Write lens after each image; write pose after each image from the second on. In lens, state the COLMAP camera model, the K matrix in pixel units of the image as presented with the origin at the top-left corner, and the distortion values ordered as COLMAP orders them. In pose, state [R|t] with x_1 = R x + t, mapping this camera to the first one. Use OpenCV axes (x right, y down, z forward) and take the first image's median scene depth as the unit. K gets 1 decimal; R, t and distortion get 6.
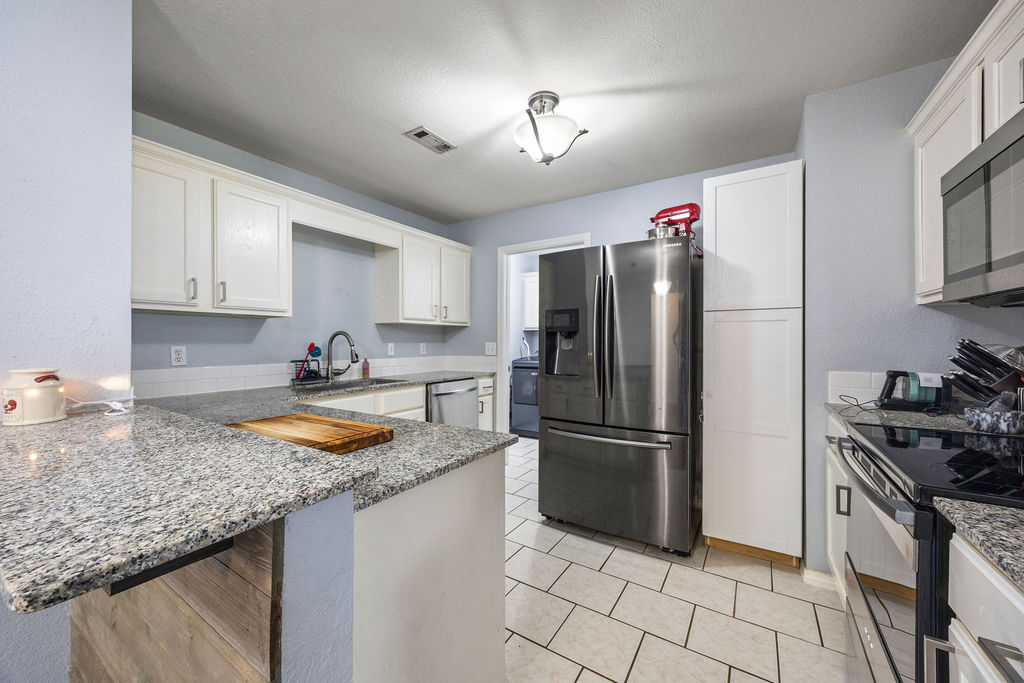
lens RADIAL K [[389.2, 0, 509.8], [0, 389.2, 339.2], [0, 0, 1]] dist [-0.002427, -0.000840]
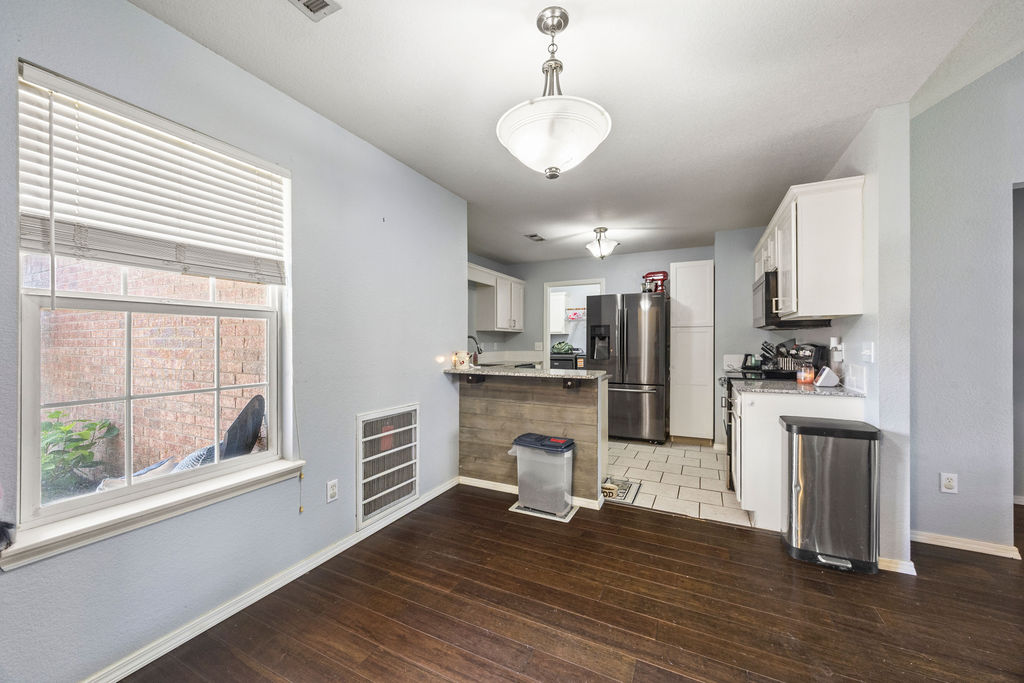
lens RADIAL K [[389.2, 0, 510.7], [0, 389.2, 341.7], [0, 0, 1]] dist [-0.002427, -0.000840]
pose [[0.994620, 0.000090, 0.103590, -0.569795], [-0.000572, 0.999989, 0.004624, -0.003683], [-0.103589, -0.004658, 0.994609, -0.985159]]
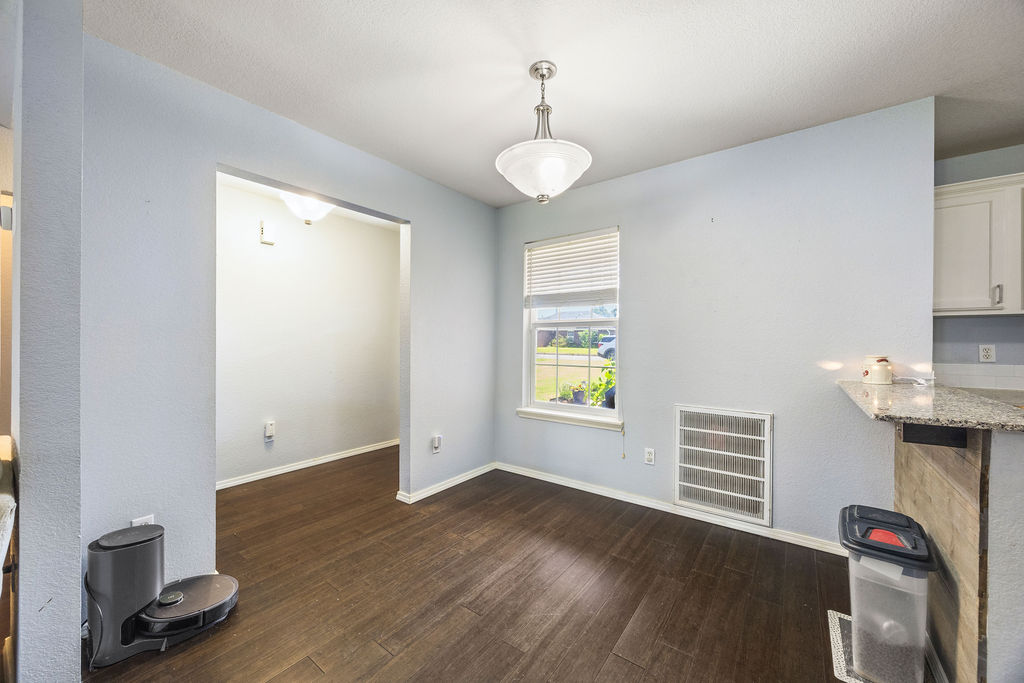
lens RADIAL K [[389.2, 0, 505.5], [0, 389.2, 342.9], [0, 0, 1]] dist [-0.002427, -0.000840]
pose [[-0.077027, 0.008141, -0.996996, 0.393041], [0.005114, 0.999957, 0.007770, -0.004247], [0.997016, -0.004500, -0.077065, -0.324350]]
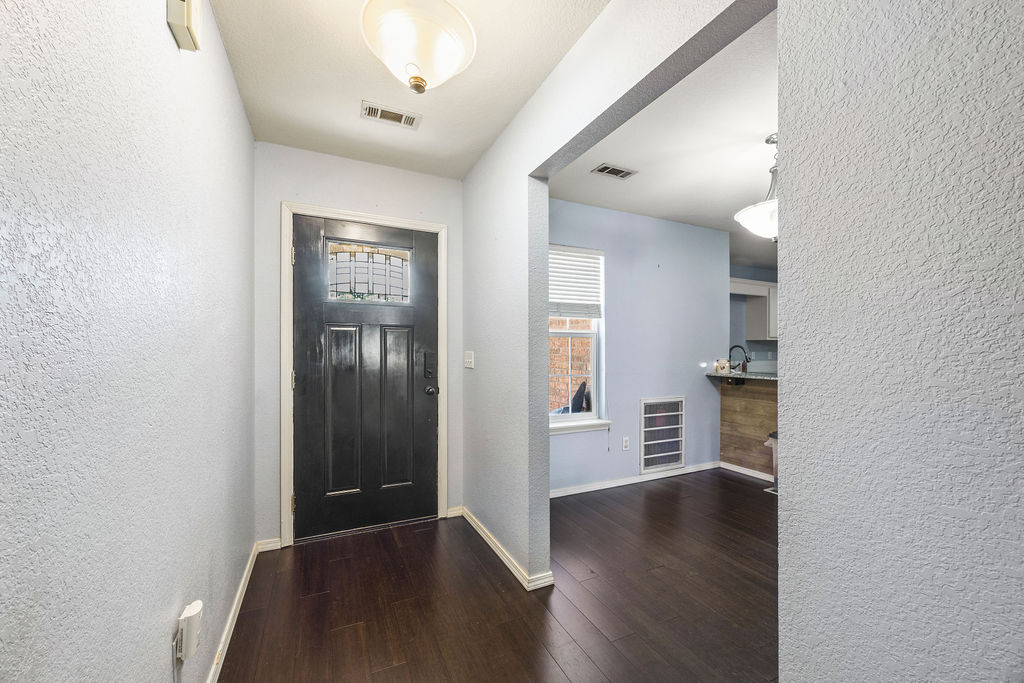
lens RADIAL K [[389.2, 0, 506.8], [0, 389.2, 353.1], [0, 0, 1]] dist [-0.002427, -0.000840]
pose [[0.841477, 0.005355, -0.540266, -0.470834], [0.001034, 0.999933, 0.011521, -0.007860], [0.540291, -0.010254, 0.841416, -1.553110]]
